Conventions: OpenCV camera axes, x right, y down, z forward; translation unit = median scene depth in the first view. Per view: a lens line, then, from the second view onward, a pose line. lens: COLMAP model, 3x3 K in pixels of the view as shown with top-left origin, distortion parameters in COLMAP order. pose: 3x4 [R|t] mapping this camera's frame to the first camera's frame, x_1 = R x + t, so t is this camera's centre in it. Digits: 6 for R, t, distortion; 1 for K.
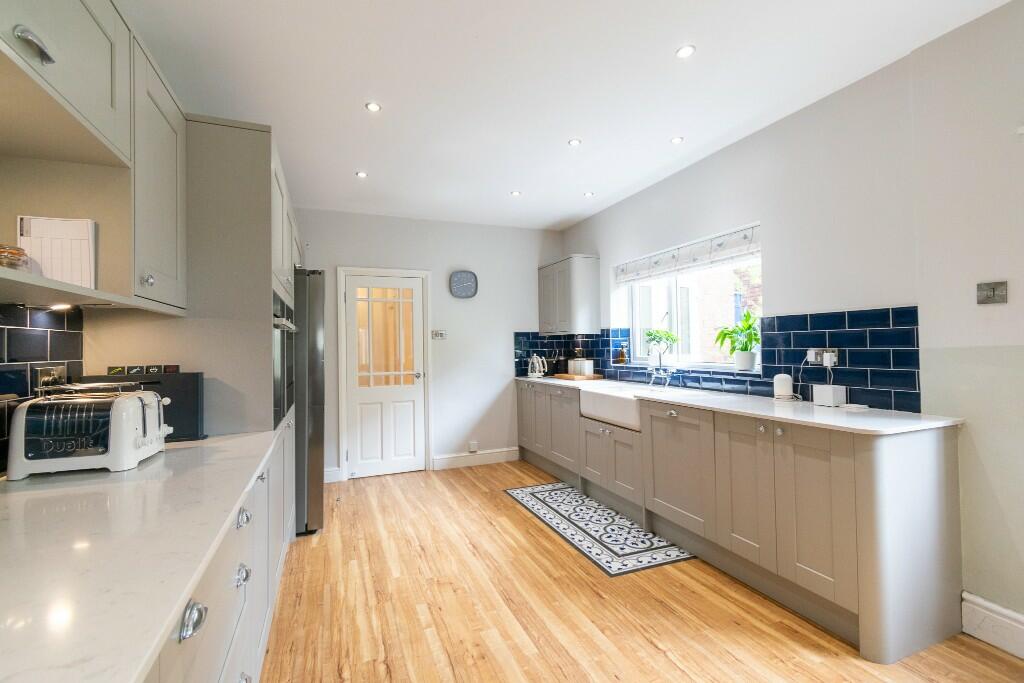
lens RADIAL K [[450.9, 0, 510.1], [0, 450.9, 338.6], [0, 0, 1]] dist [0.004409, -0.001589]
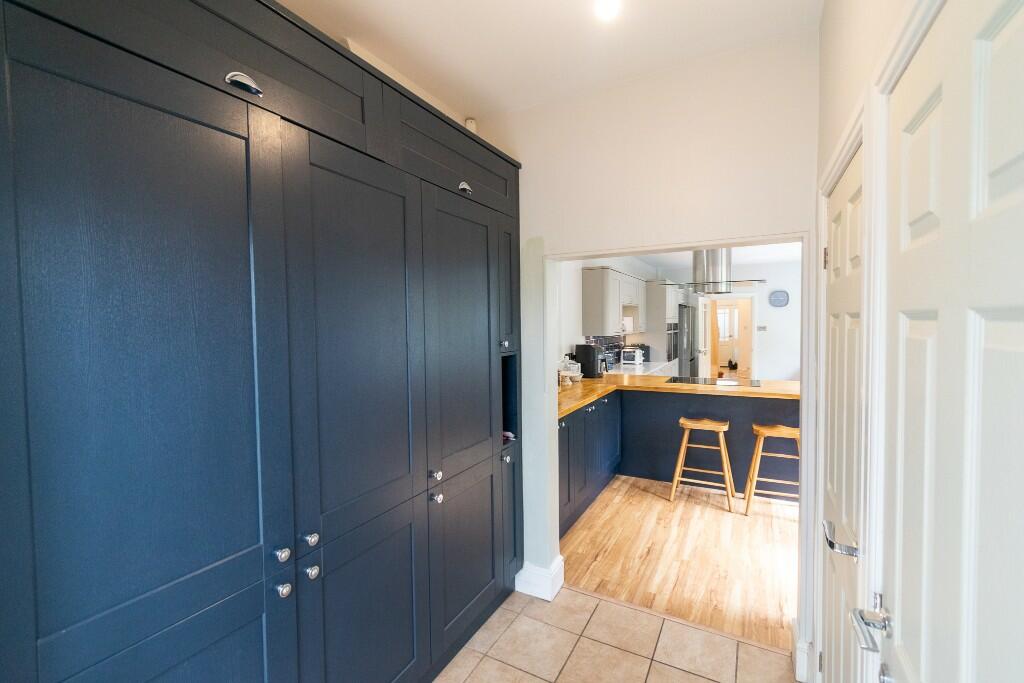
lens RADIAL K [[450.9, 0, 514.7], [0, 450.9, 338.5], [0, 0, 1]] dist [0.004409, -0.001589]
pose [[0.647264, 0.039199, -0.761257, 0.909048], [0.011177, 0.998081, 0.060897, -0.141626], [0.762184, -0.047925, 0.645584, -1.429560]]
